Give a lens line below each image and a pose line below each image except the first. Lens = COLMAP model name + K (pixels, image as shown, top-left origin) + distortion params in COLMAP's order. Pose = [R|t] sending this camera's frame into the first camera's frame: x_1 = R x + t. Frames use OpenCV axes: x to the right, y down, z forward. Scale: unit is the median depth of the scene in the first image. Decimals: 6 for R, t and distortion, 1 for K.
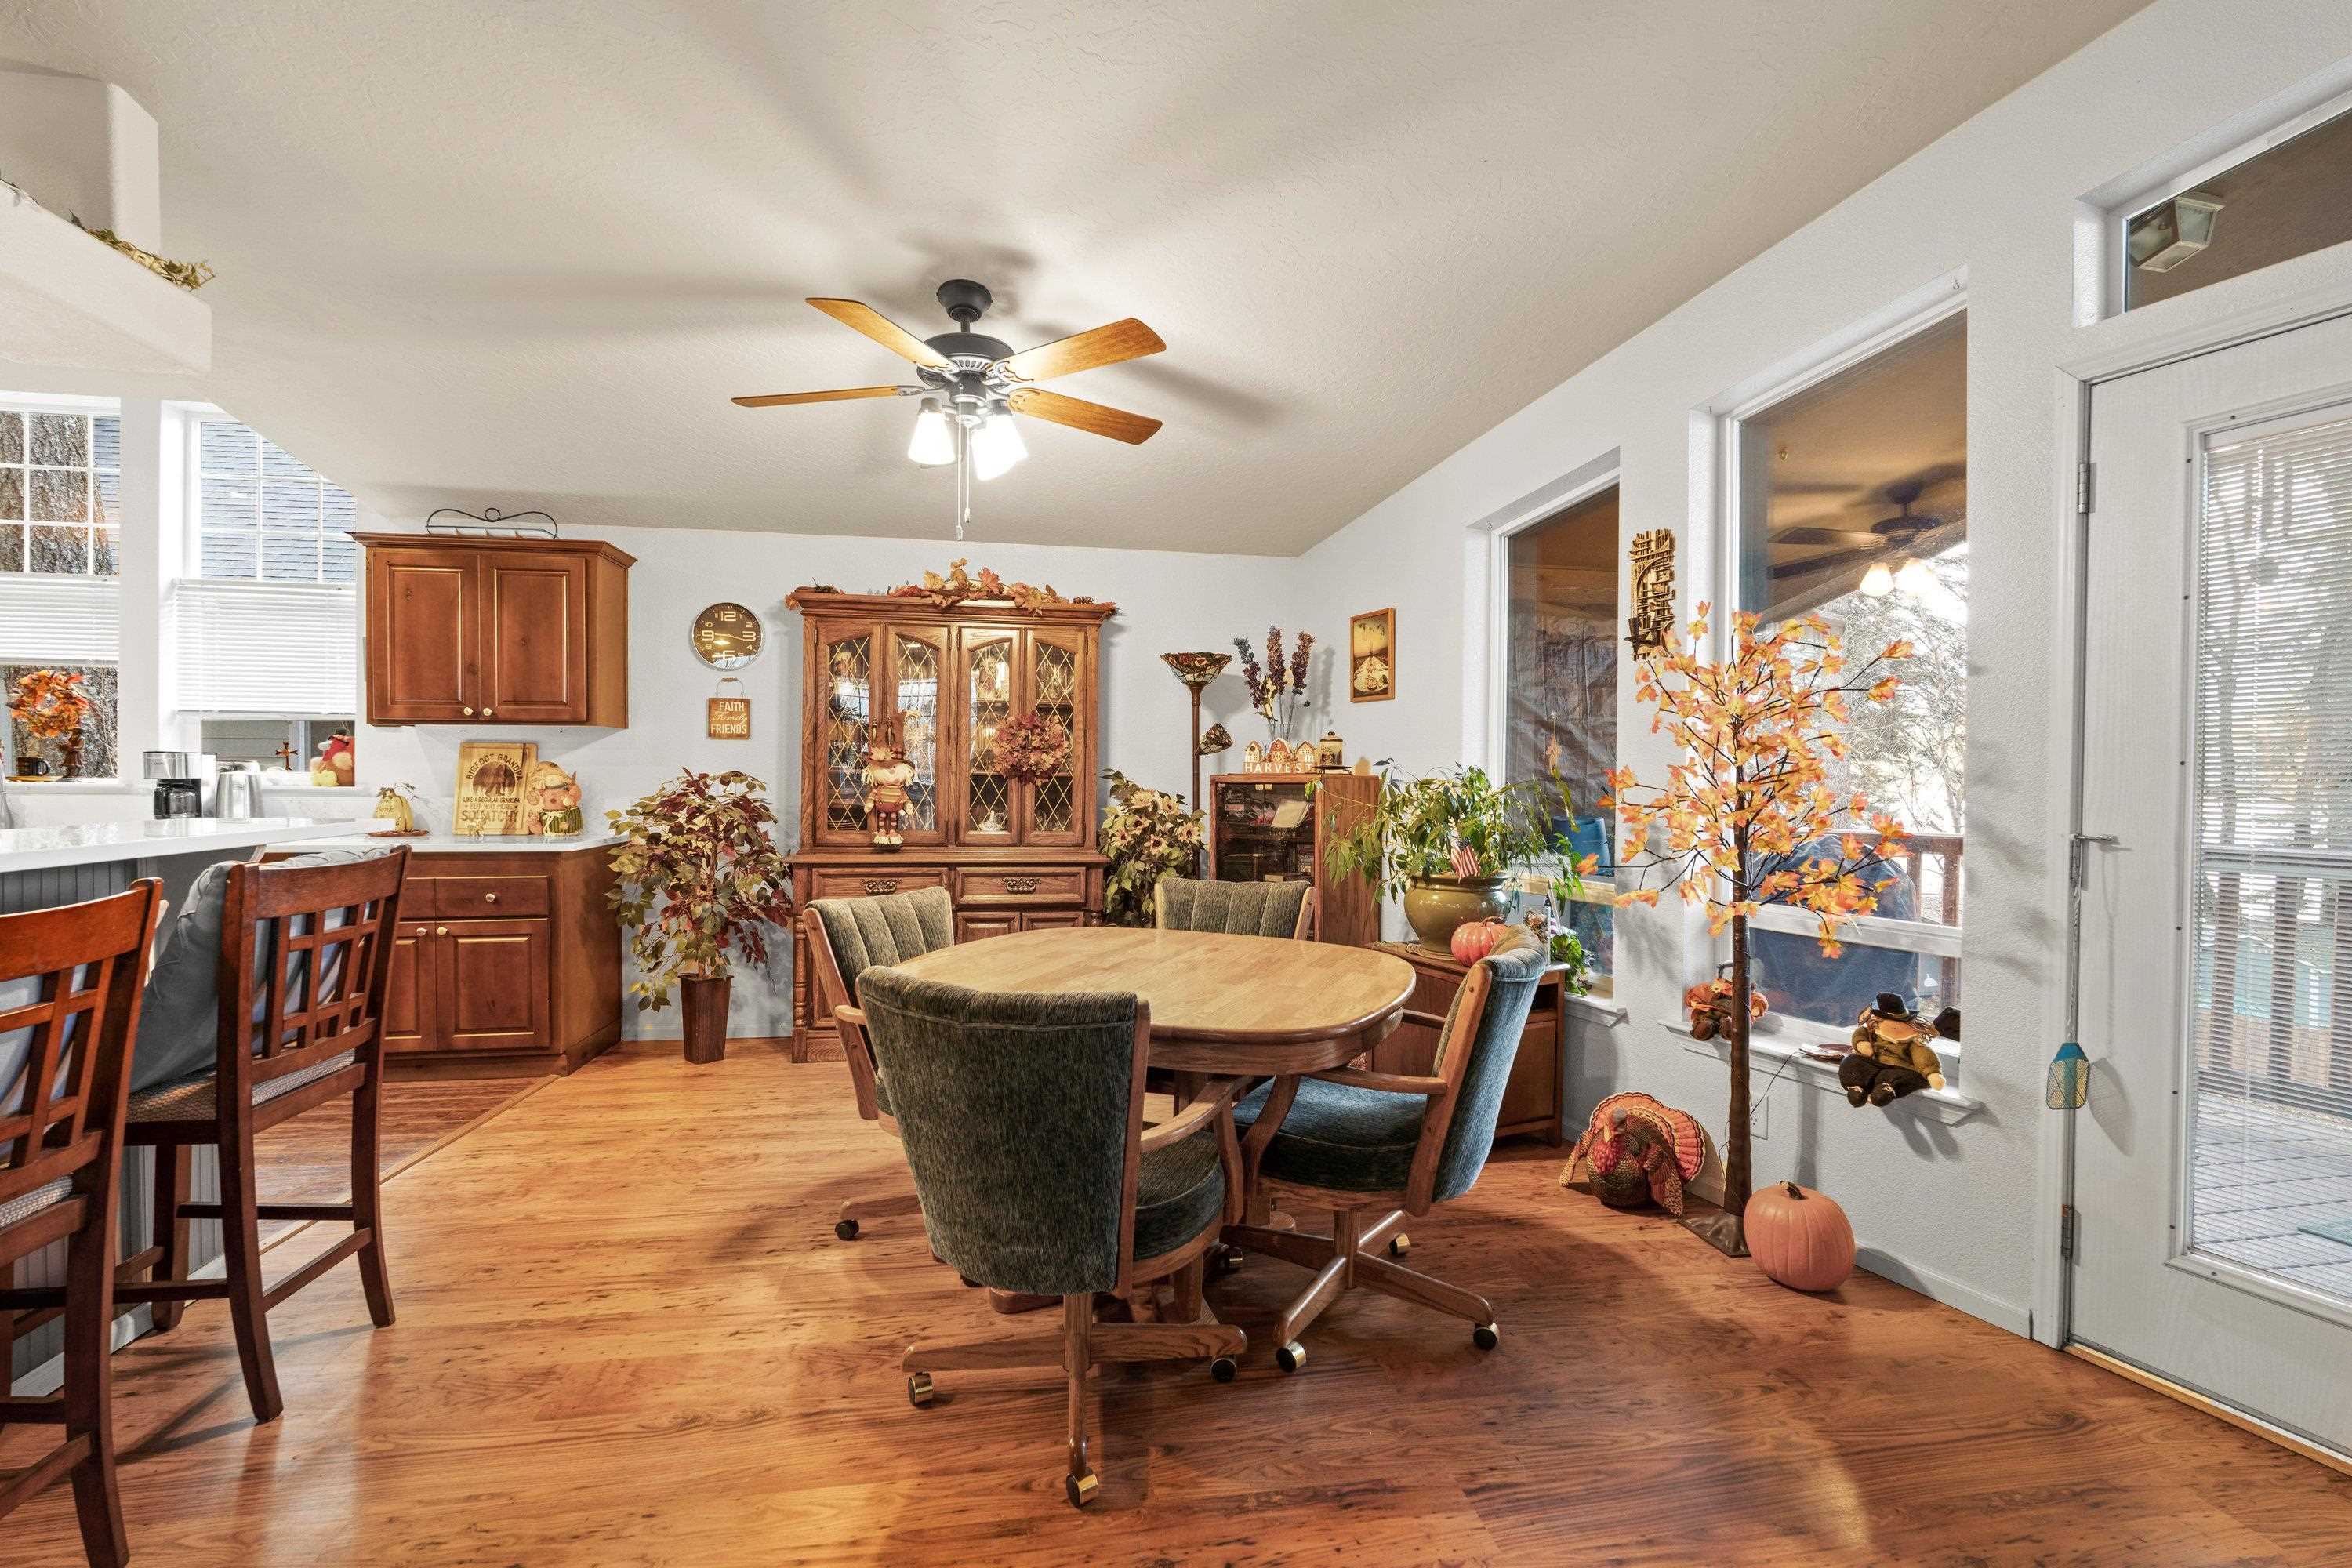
lens RADIAL K [[1019.0, 0, 1174.2], [0, 1019.0, 793.4], [0, 0, 1]] dist [-0.007721, -0.000593]
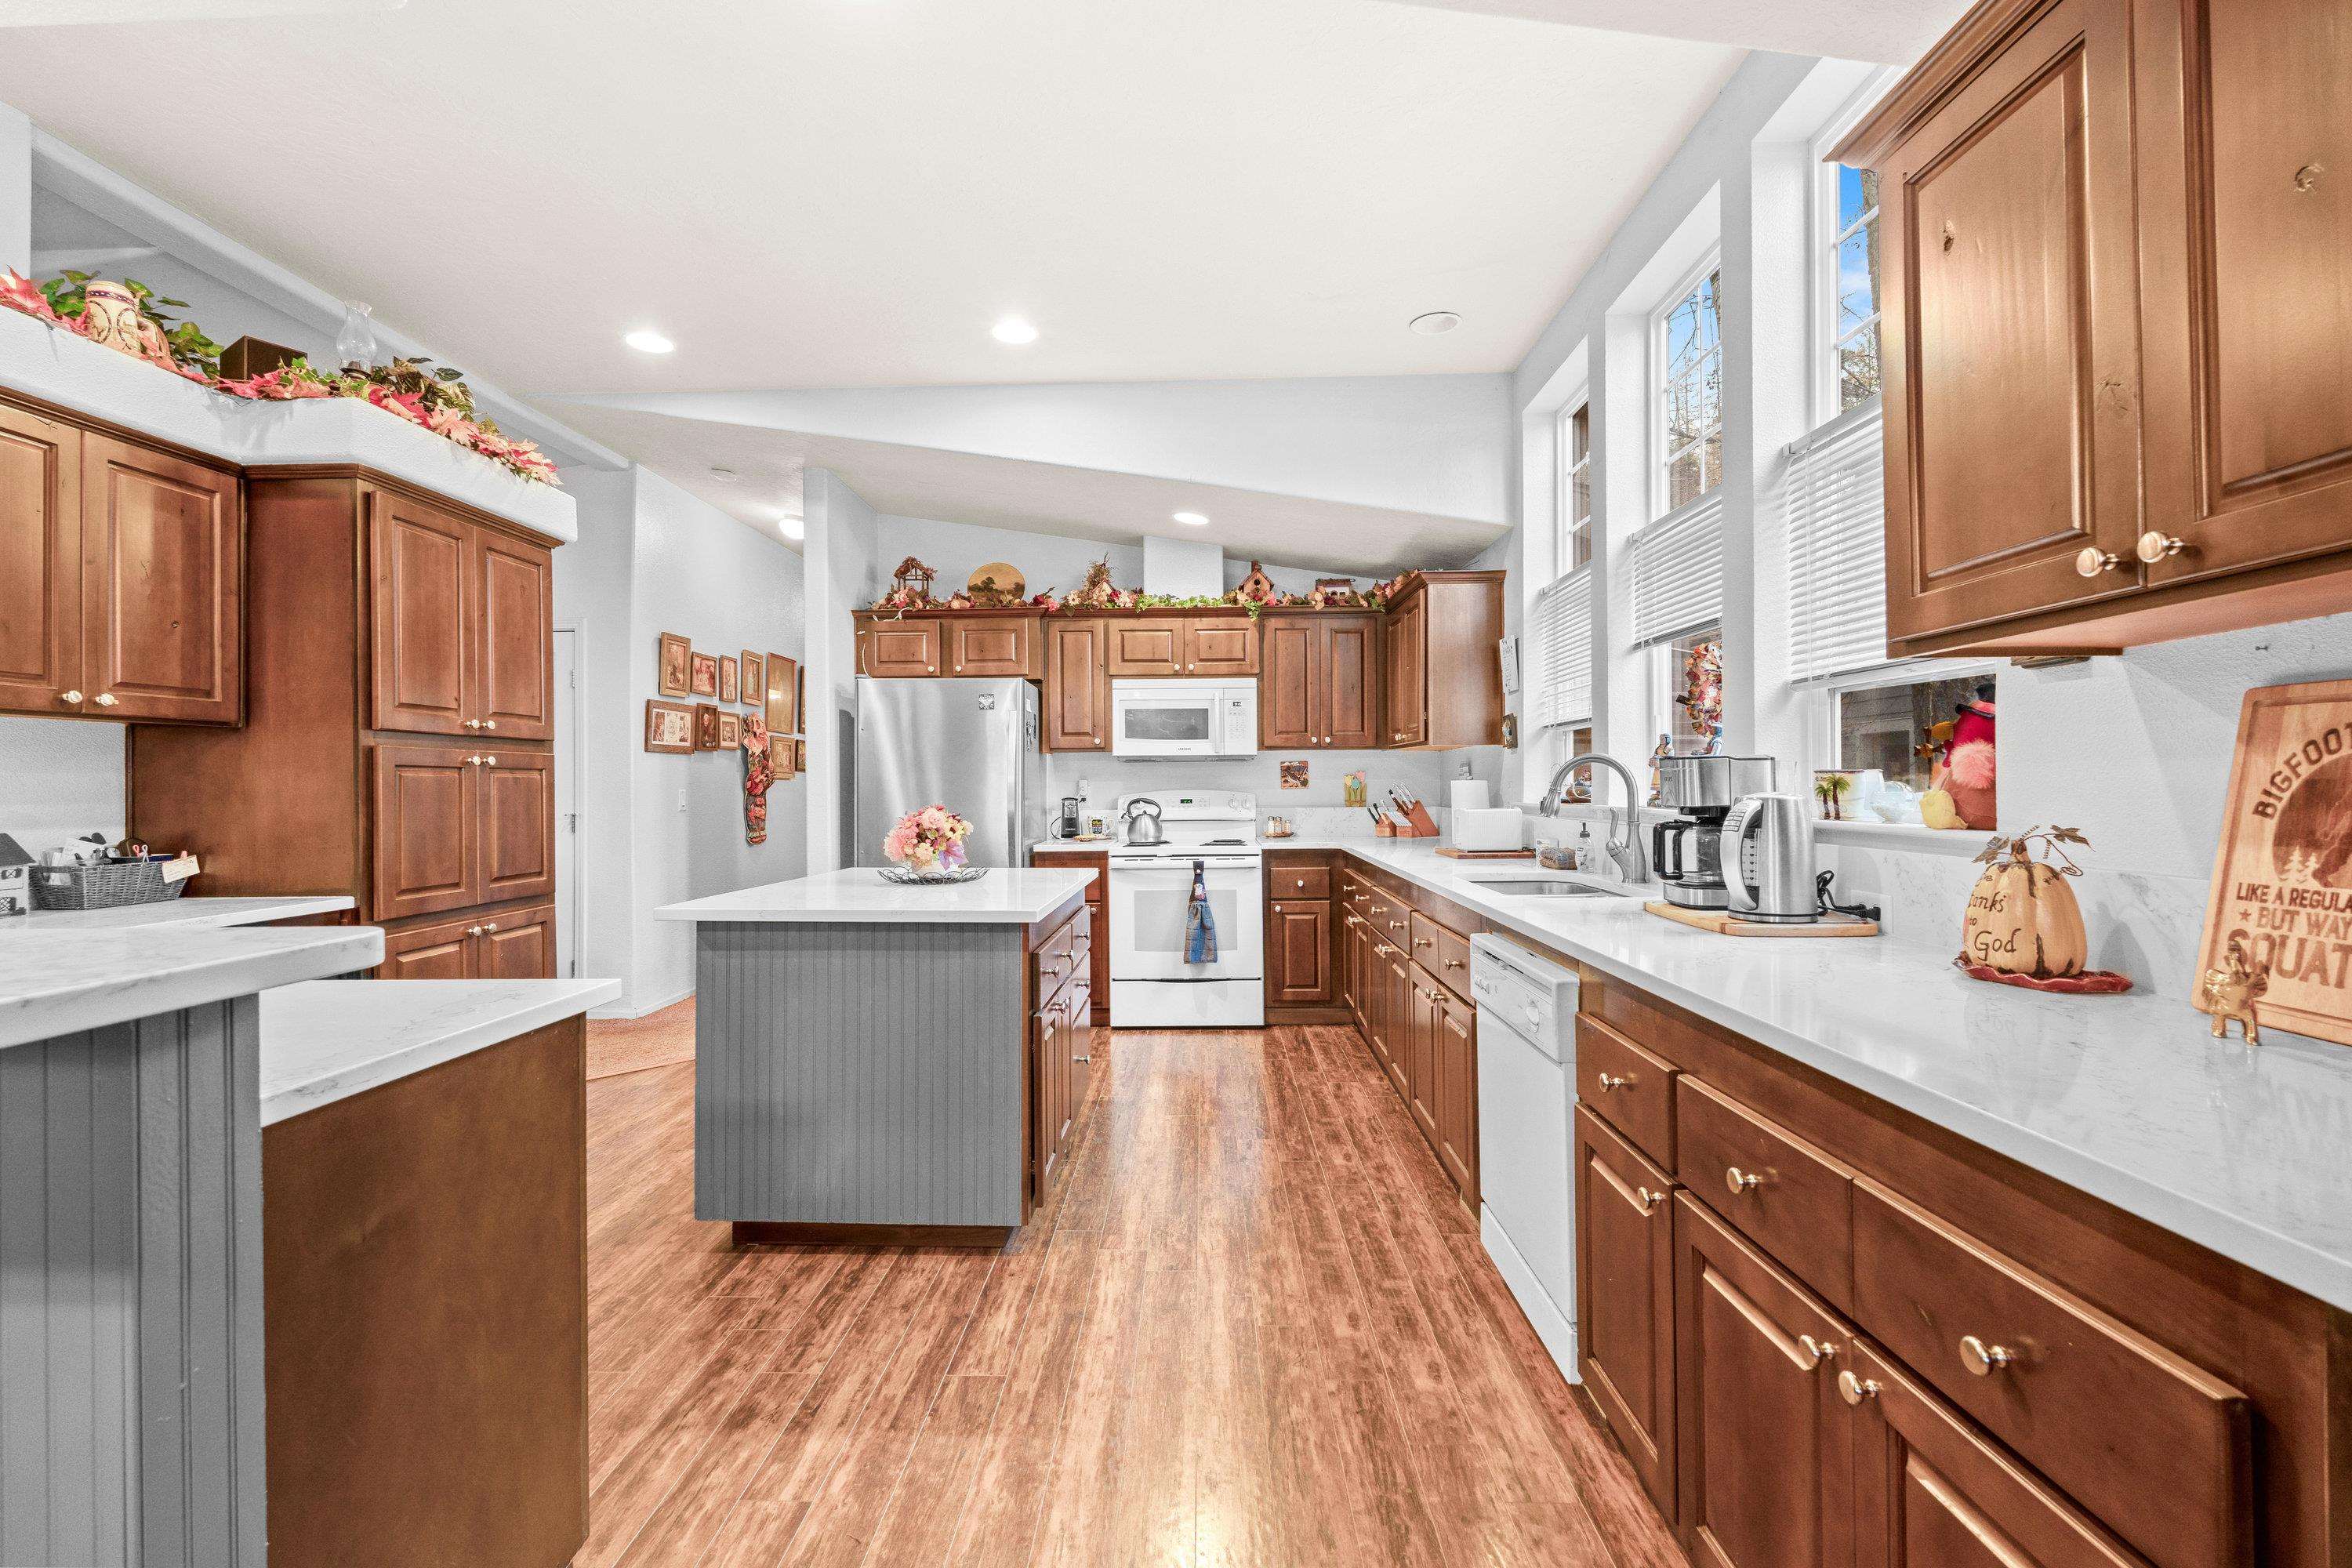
lens RADIAL K [[1019.0, 0, 1174.2], [0, 1019.0, 793.4], [0, 0, 1]] dist [-0.007721, -0.000593]
pose [[-0.194582, -0.003546, -0.980880, -0.367903], [-0.015901, 0.999873, -0.000461, -0.016188], [0.980757, 0.015507, -0.194613, 0.764503]]
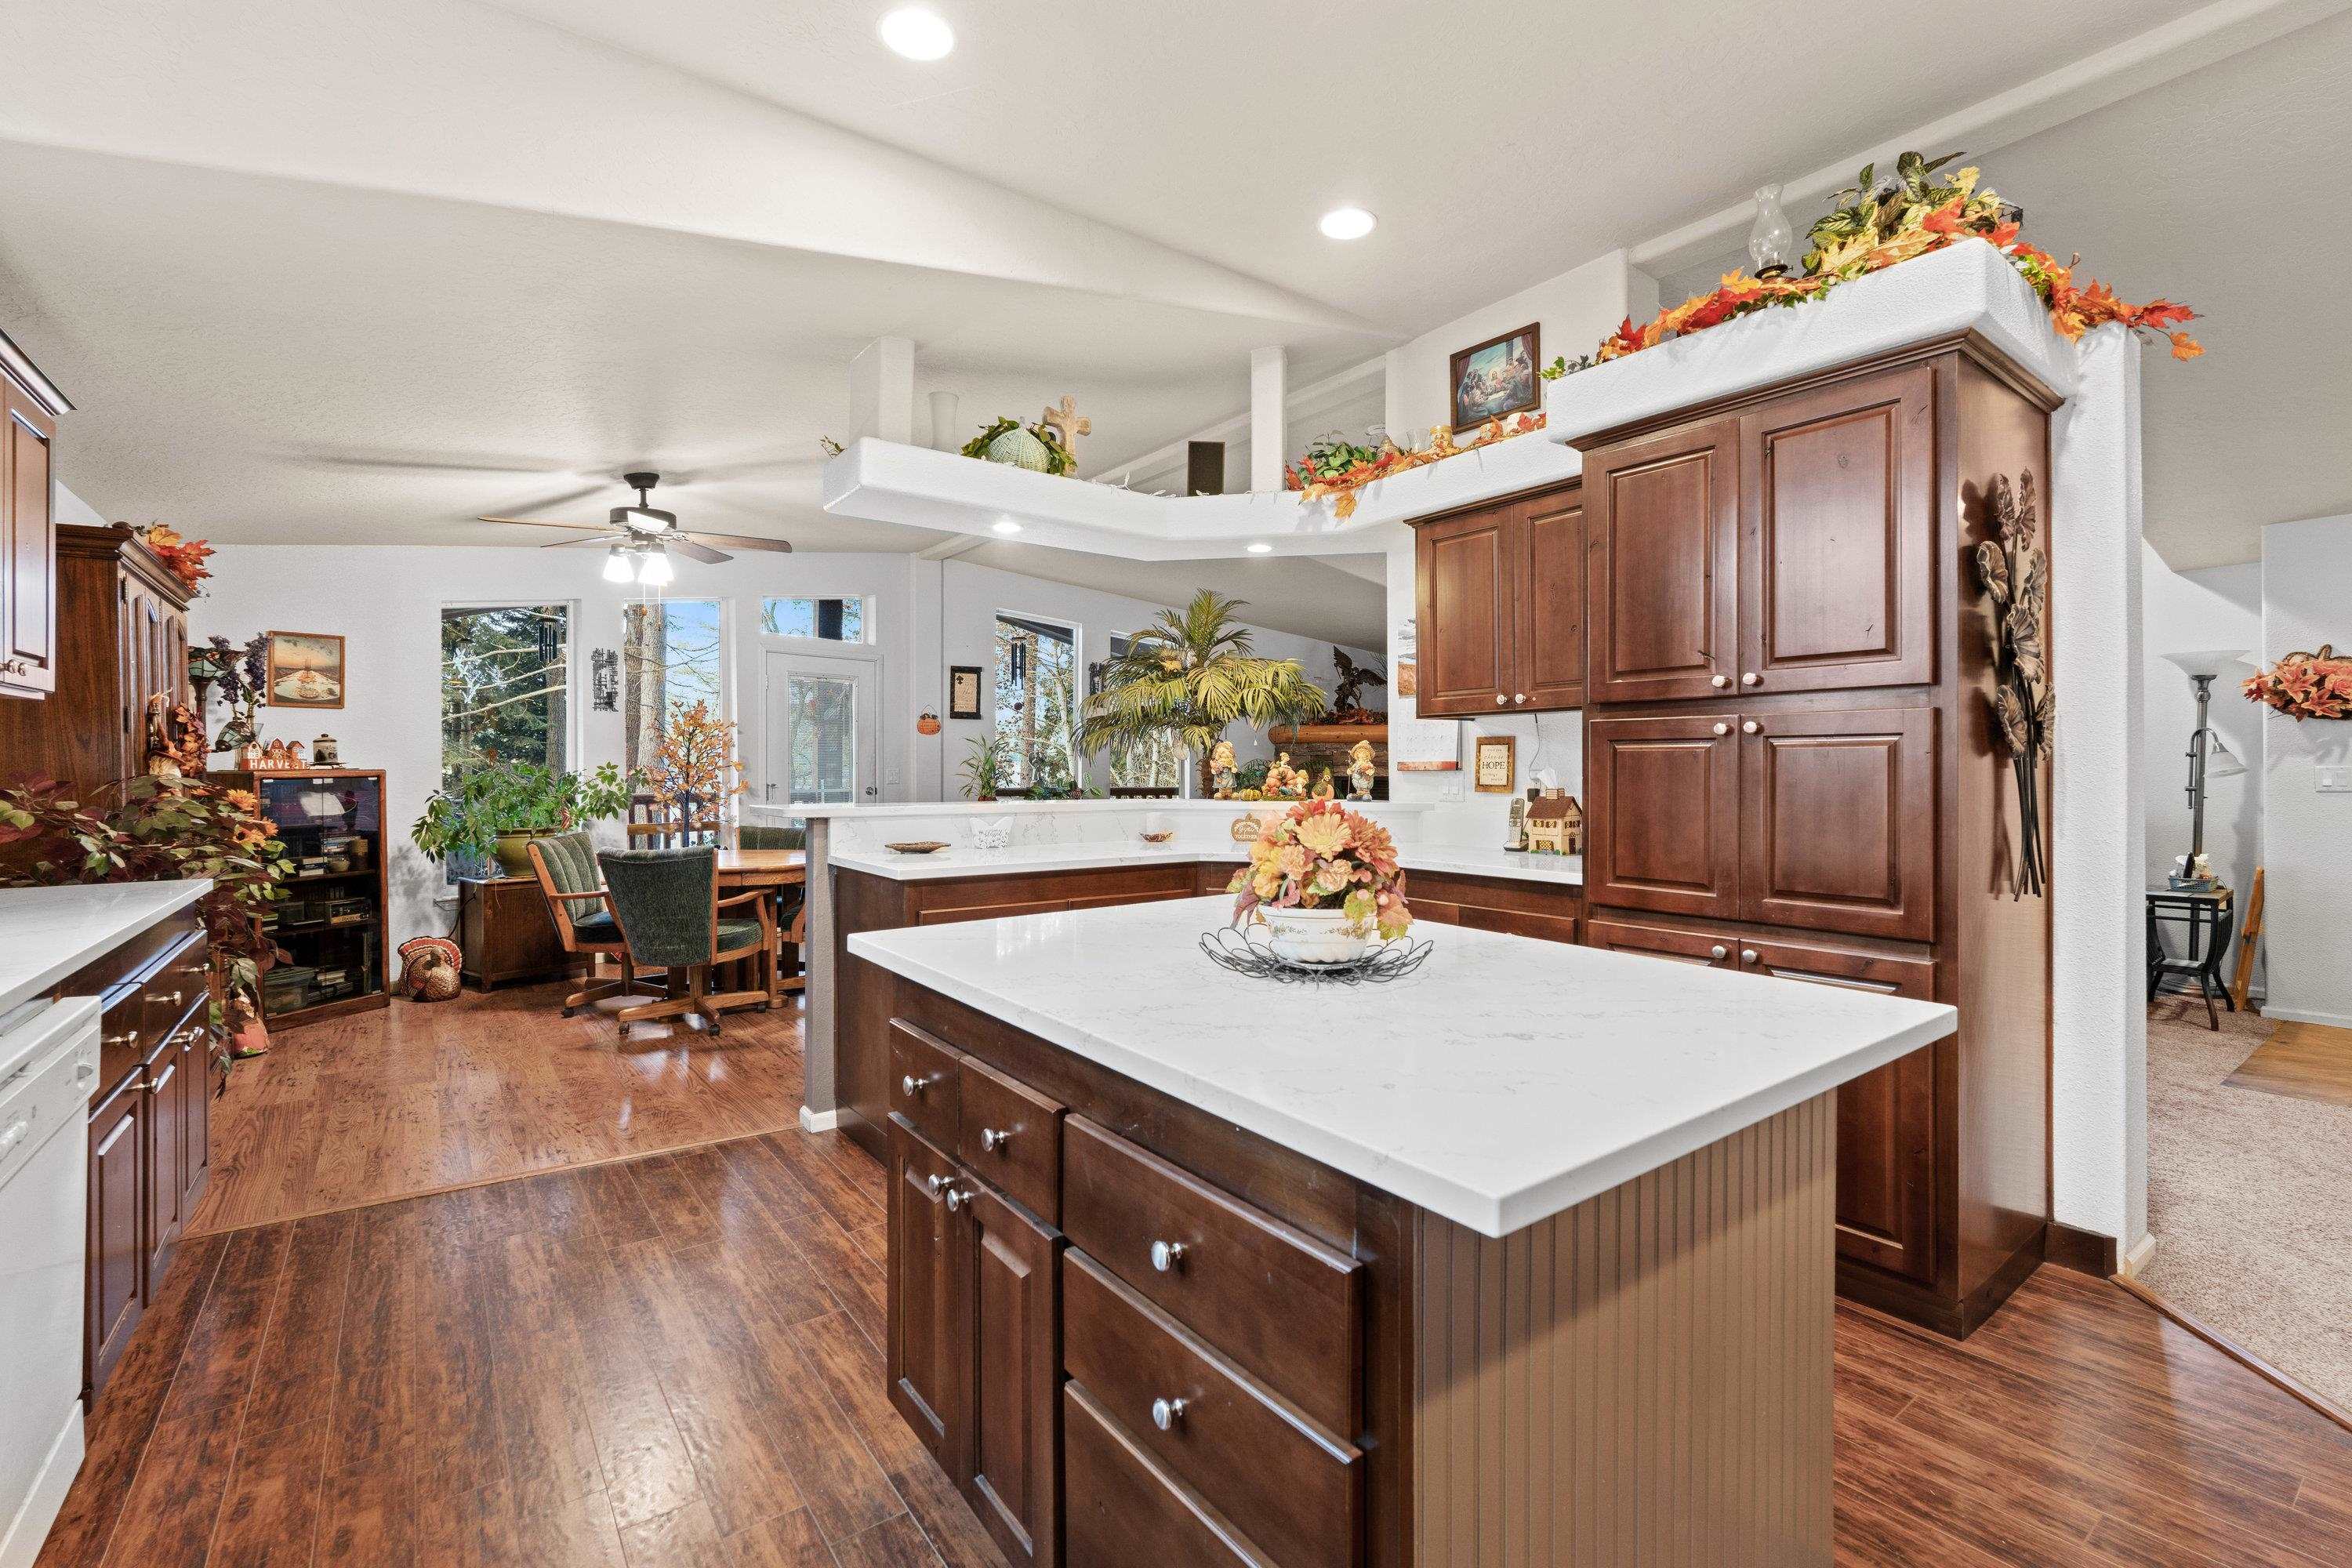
lens RADIAL K [[1032.0, 0, 1179.1], [0, 1032.0, 766.6], [0, 0, 1]] dist [-0.002738, -0.000229]
pose [[-0.456207, -0.007132, 0.889845, -1.361683], [0.016216, 0.999735, 0.016326, -0.025215], [-0.889726, 0.021877, -0.455971, 0.652957]]
